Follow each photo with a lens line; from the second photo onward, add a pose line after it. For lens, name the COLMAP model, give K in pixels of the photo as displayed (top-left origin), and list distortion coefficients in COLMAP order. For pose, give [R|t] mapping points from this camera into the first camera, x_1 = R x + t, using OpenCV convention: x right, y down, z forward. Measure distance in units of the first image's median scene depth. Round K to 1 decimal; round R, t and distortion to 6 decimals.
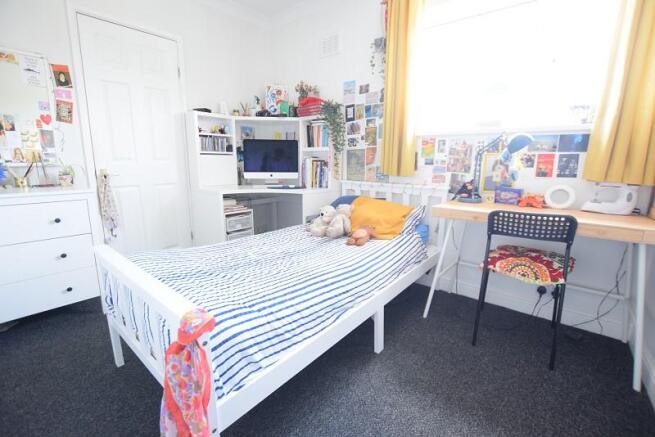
lens RADIAL K [[291.5, 0, 327.5], [0, 291.5, 218.5], [0, 0, 1]] dist [-0.018790, -0.000064]
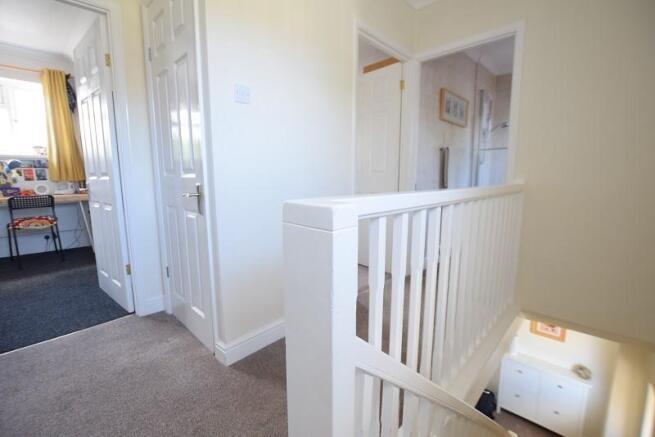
lens RADIAL K [[291.5, 0, 327.5], [0, 291.5, 218.5], [0, 0, 1]] dist [-0.018790, -0.000064]
pose [[0.071347, -0.160197, 0.984503, -1.167552], [0.189132, 0.971285, 0.144339, 0.230596], [-0.979356, 0.175903, 0.099597, -1.252057]]
